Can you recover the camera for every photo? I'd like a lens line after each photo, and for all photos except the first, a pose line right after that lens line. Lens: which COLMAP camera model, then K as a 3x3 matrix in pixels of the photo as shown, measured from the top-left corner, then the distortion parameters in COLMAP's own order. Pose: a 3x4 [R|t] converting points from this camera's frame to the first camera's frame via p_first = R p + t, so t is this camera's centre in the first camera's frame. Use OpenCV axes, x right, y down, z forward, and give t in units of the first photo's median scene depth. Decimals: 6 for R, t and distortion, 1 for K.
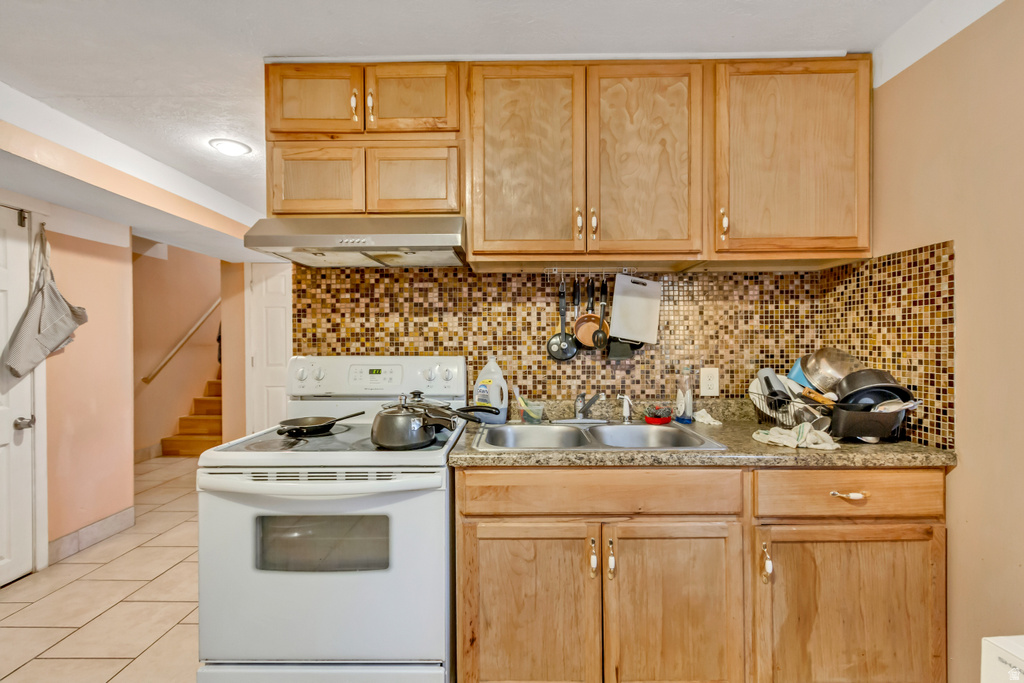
lens RADIAL K [[470.2, 0, 512.1], [0, 470.2, 347.1], [0, 0, 1]] dist [0.005199, -0.000615]
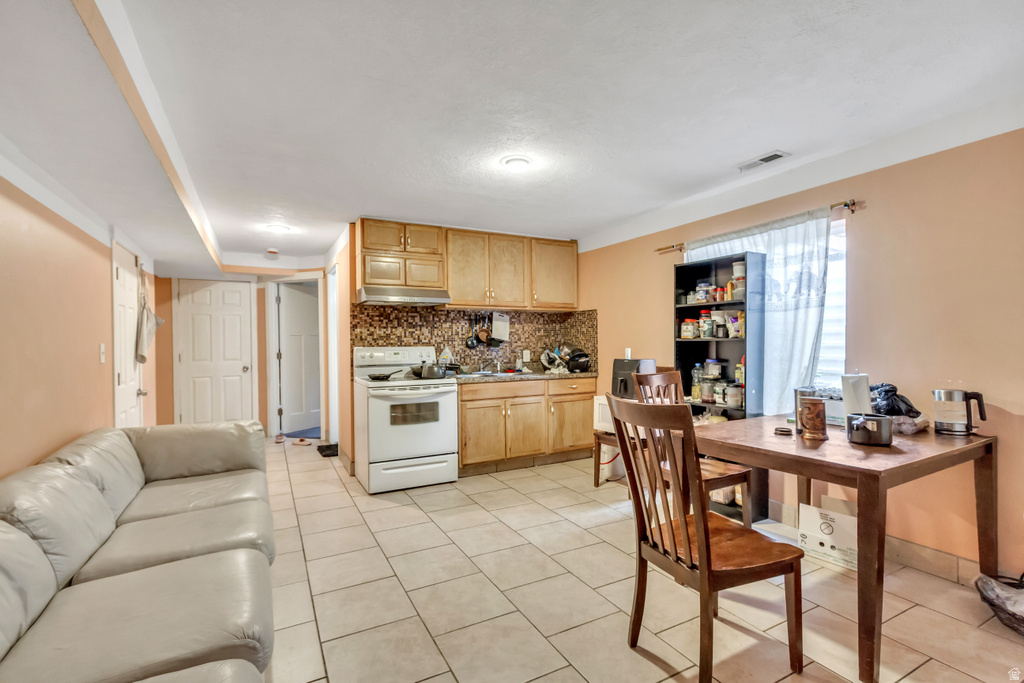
lens RADIAL K [[470.2, 0, 511.4], [0, 470.2, 343.5], [0, 0, 1]] dist [0.005199, -0.000615]
pose [[0.880536, -0.004671, 0.473955, -0.863929], [0.009939, 0.999914, -0.008611, 0.028970], [-0.473874, 0.012293, 0.880507, -1.201248]]
